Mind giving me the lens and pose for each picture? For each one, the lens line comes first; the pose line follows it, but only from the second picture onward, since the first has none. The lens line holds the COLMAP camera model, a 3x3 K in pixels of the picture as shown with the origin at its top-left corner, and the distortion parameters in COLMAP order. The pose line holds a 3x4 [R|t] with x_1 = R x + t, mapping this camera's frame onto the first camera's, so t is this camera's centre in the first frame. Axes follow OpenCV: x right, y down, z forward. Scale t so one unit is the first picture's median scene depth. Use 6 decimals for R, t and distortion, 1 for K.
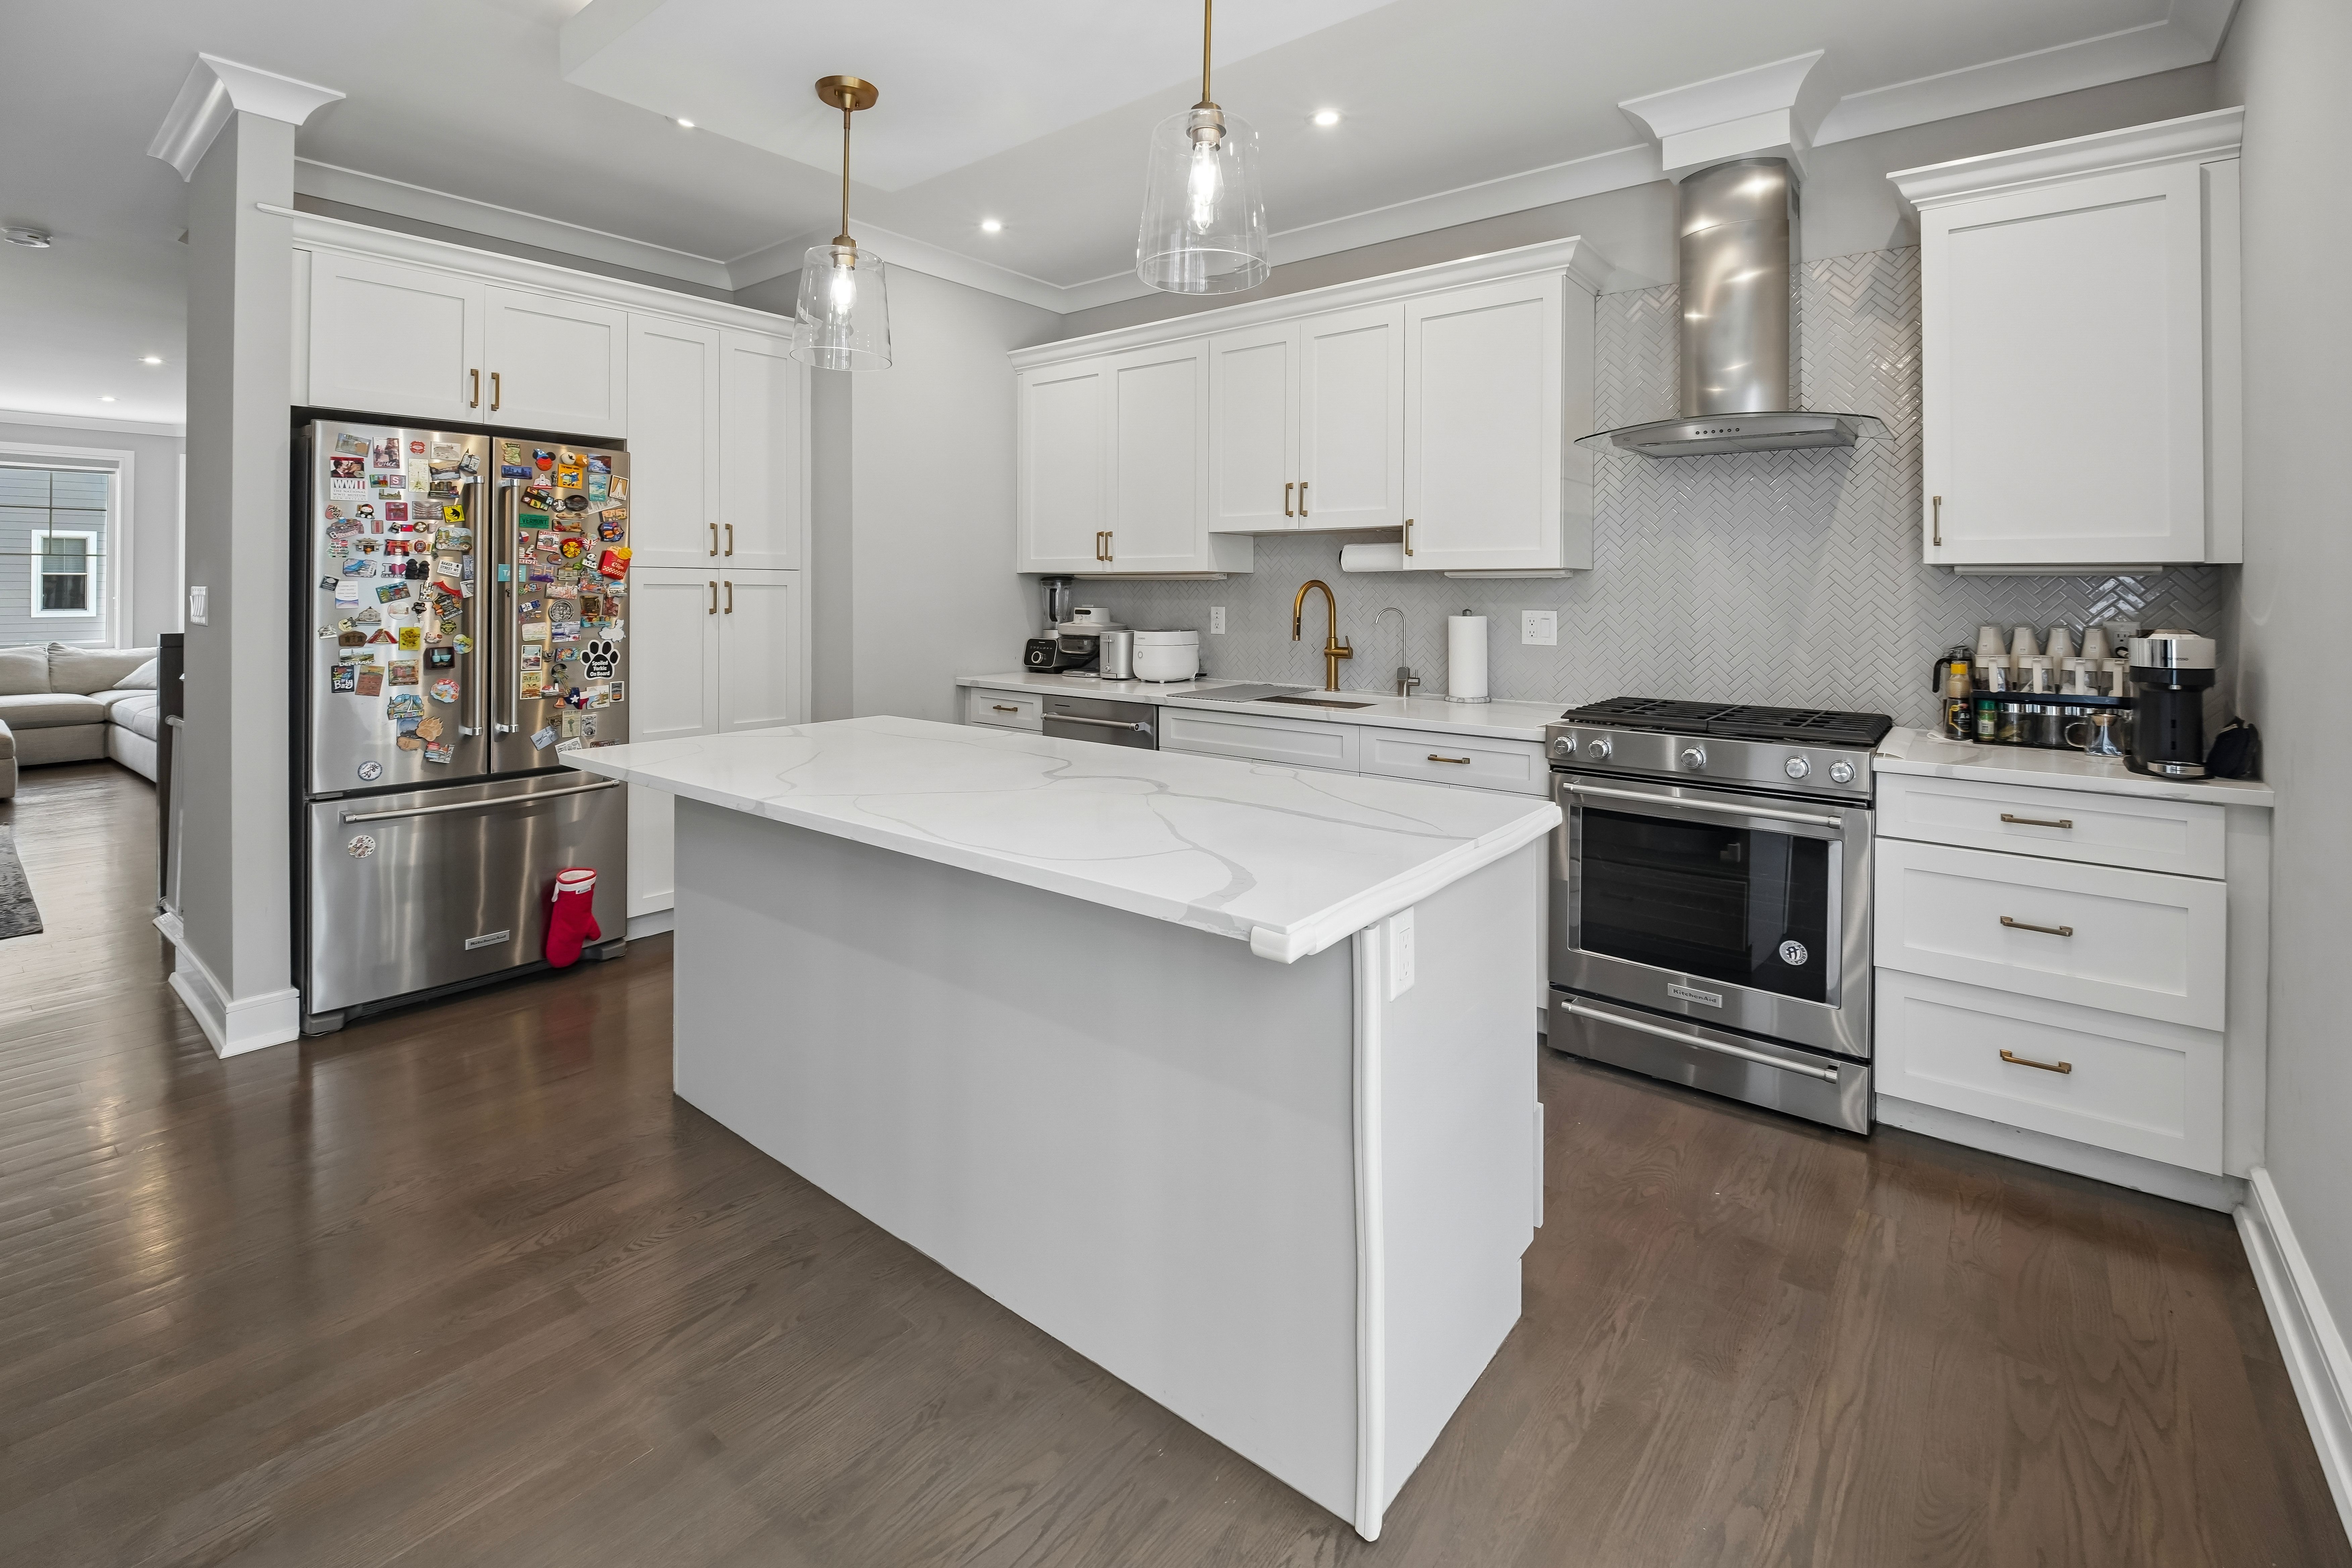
lens RADIAL K [[1017.8, 0, 1146.2], [0, 1017.8, 591.7], [0, 0, 1]] dist [-0.009452, -0.002936]
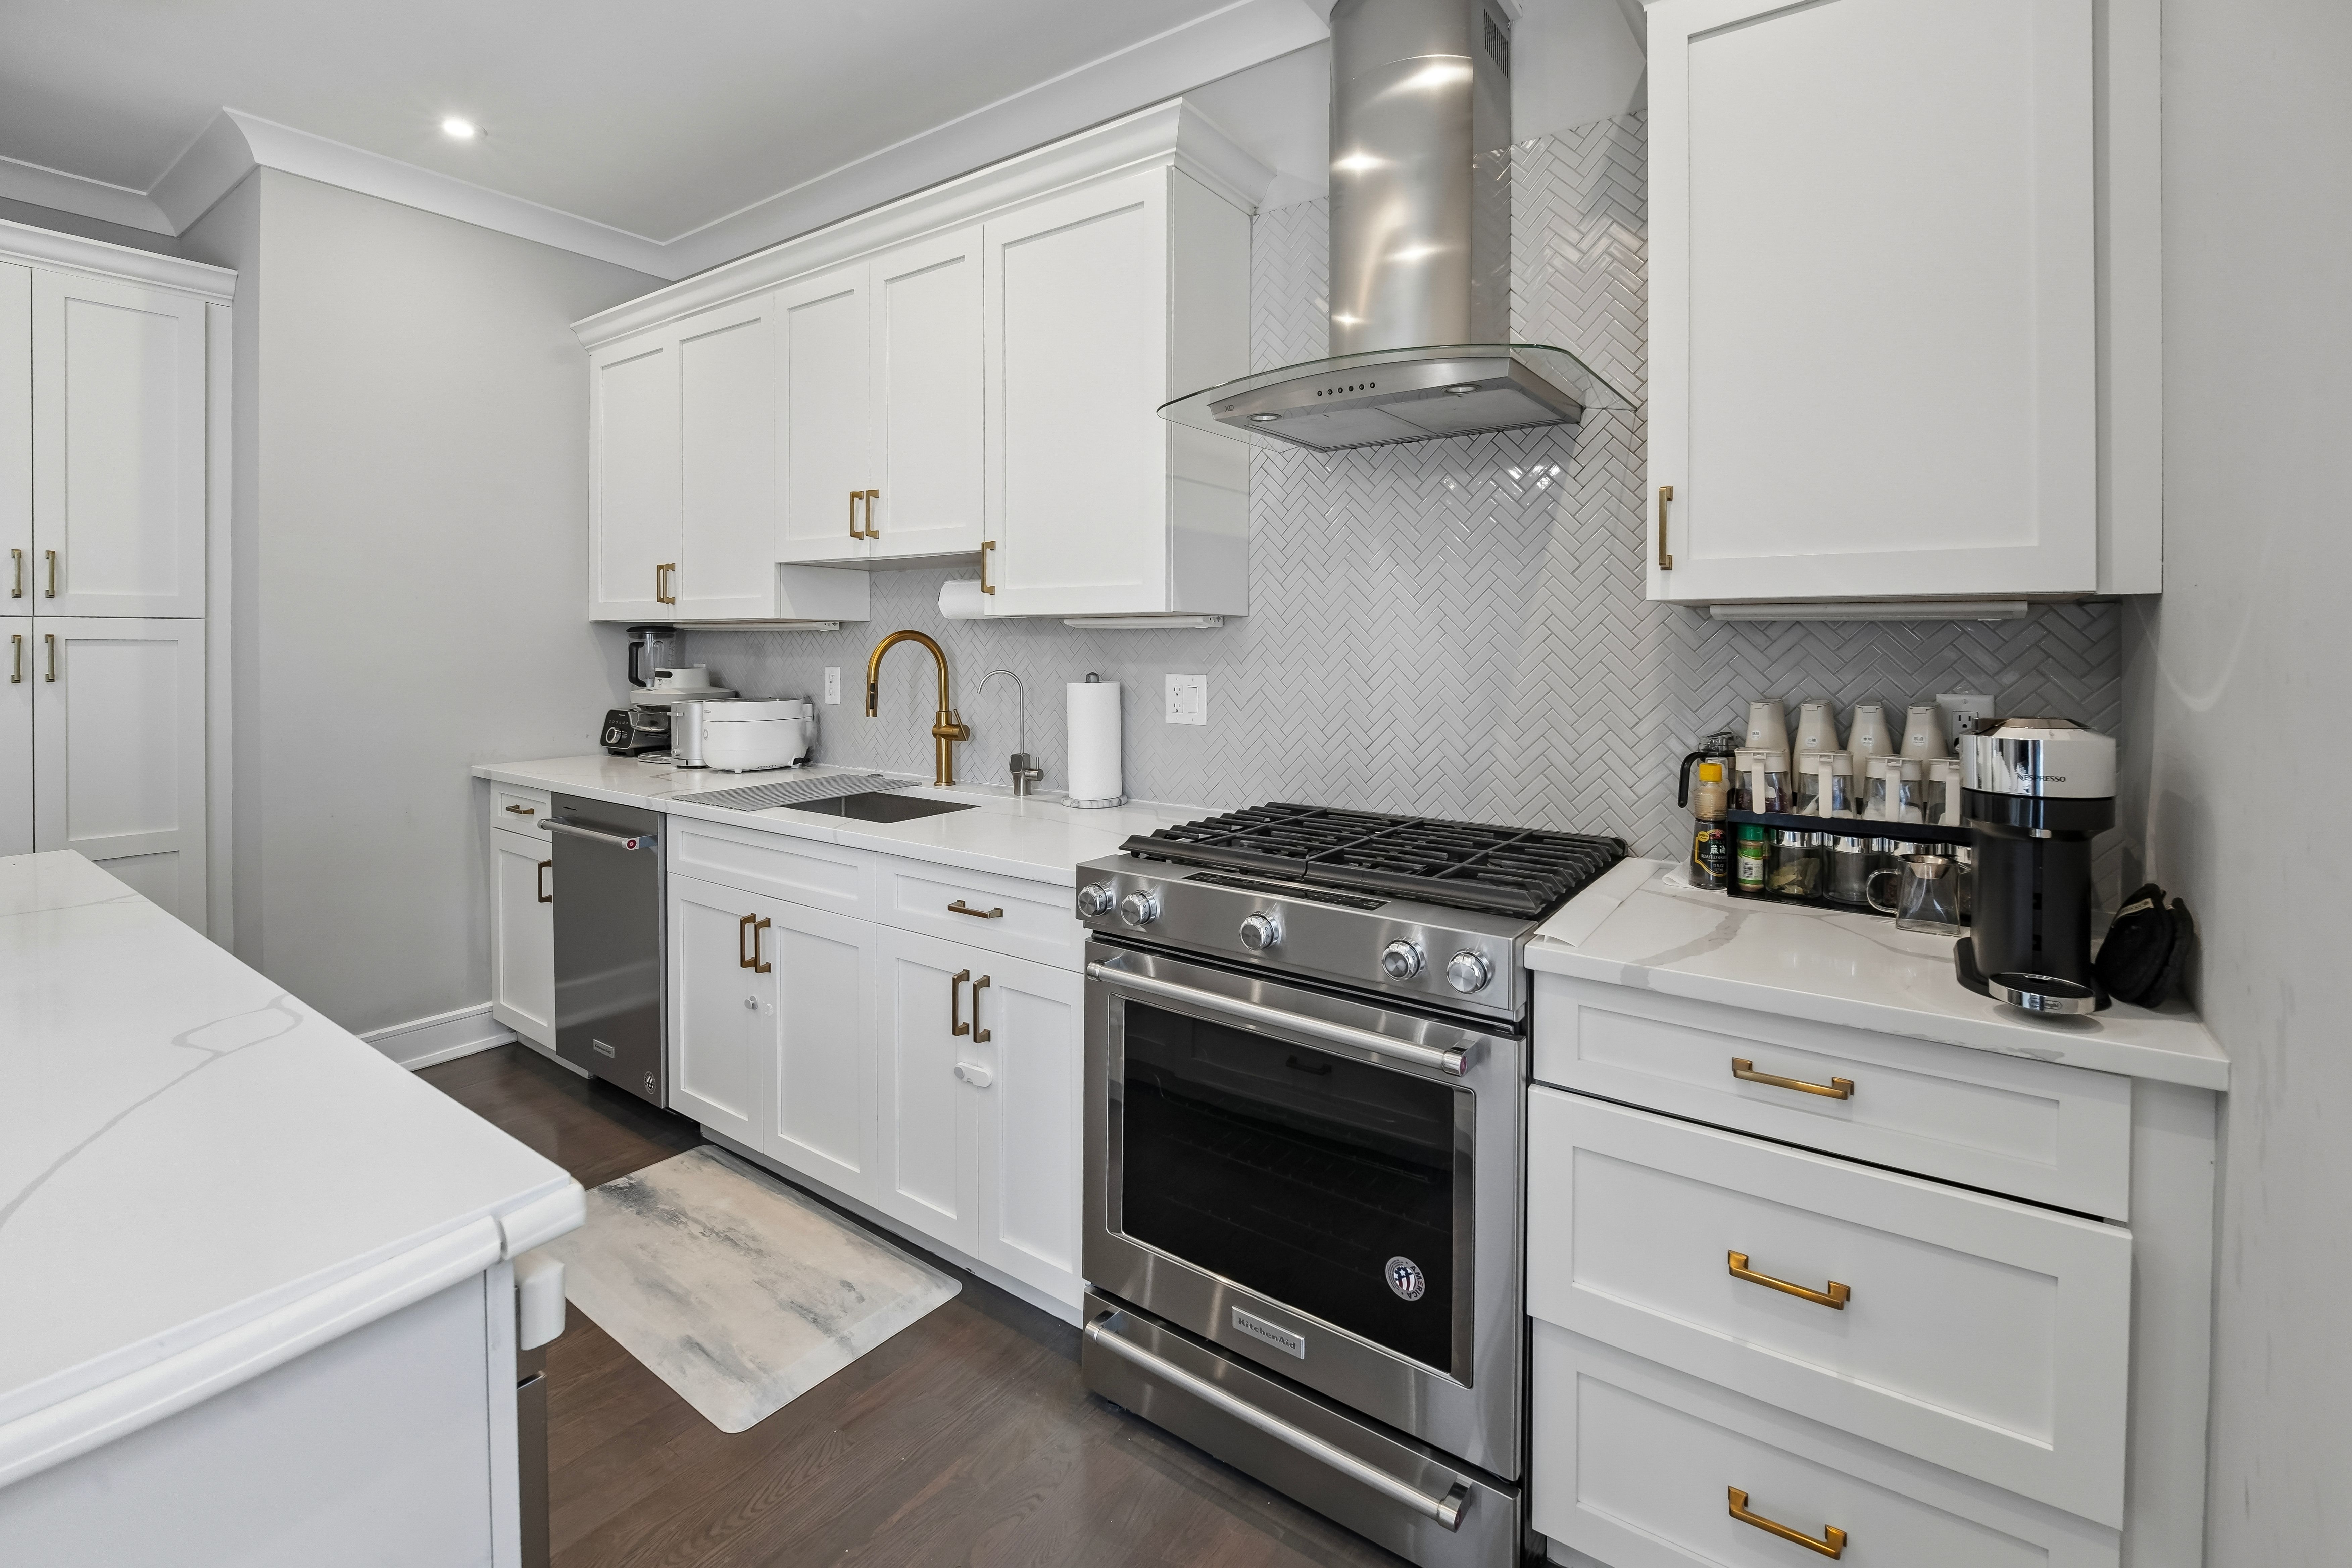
lens RADIAL K [[1017.8, 0, 1149.5], [0, 1017.8, 659.0], [0, 0, 1]] dist [-0.009452, -0.002936]
pose [[0.997714, -0.002563, 0.067524, 0.386223], [0.001706, 0.999917, 0.012757, -0.001211], [-0.067551, -0.012613, 0.997636, 0.373616]]
